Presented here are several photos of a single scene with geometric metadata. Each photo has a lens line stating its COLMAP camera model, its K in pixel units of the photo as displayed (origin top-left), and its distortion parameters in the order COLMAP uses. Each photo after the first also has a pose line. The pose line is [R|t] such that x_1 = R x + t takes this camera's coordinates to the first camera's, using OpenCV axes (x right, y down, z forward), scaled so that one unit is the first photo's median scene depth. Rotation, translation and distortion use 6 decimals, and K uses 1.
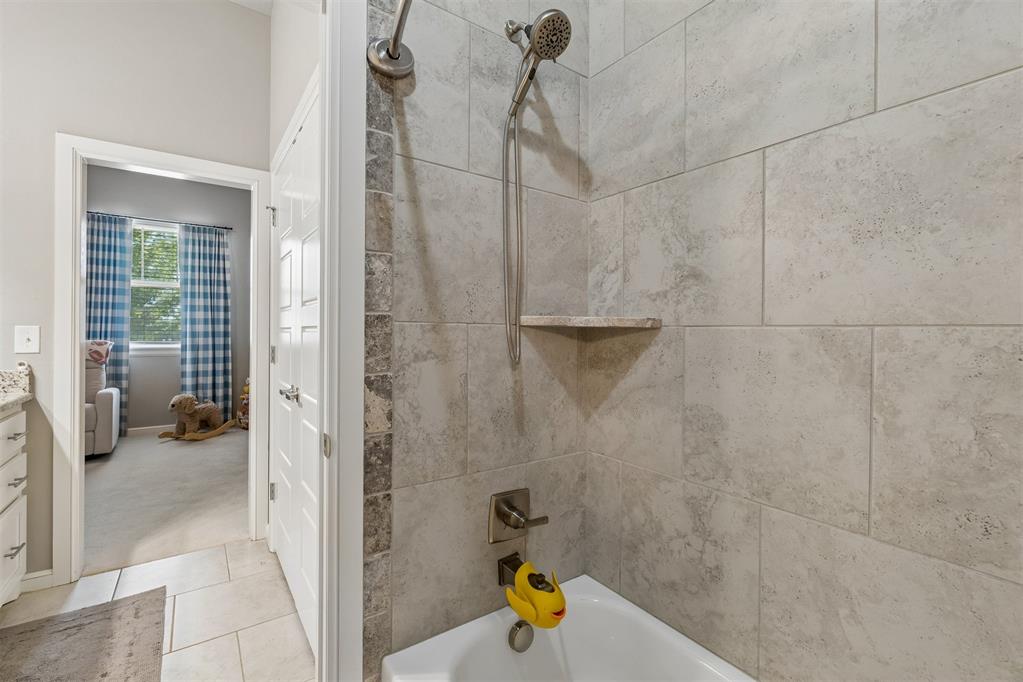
lens RADIAL K [[440.9, 0, 509.4], [0, 440.9, 332.7], [0, 0, 1]] dist [-0.000595, 0.000479]
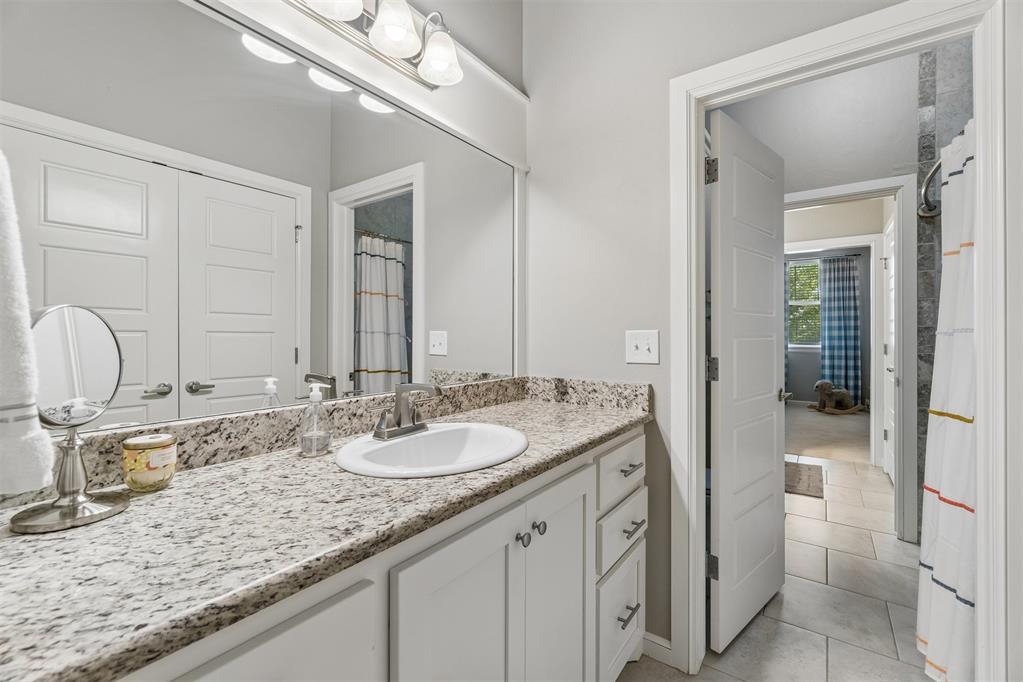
lens RADIAL K [[440.9, 0, 509.4], [0, 440.9, 335.3], [0, 0, 1]] dist [-0.000595, 0.000479]
pose [[0.323644, -0.006470, -0.946157, 0.253038], [0.001097, 0.999979, -0.006463, 0.003428], [0.946178, 0.001054, 0.323644, -0.382179]]
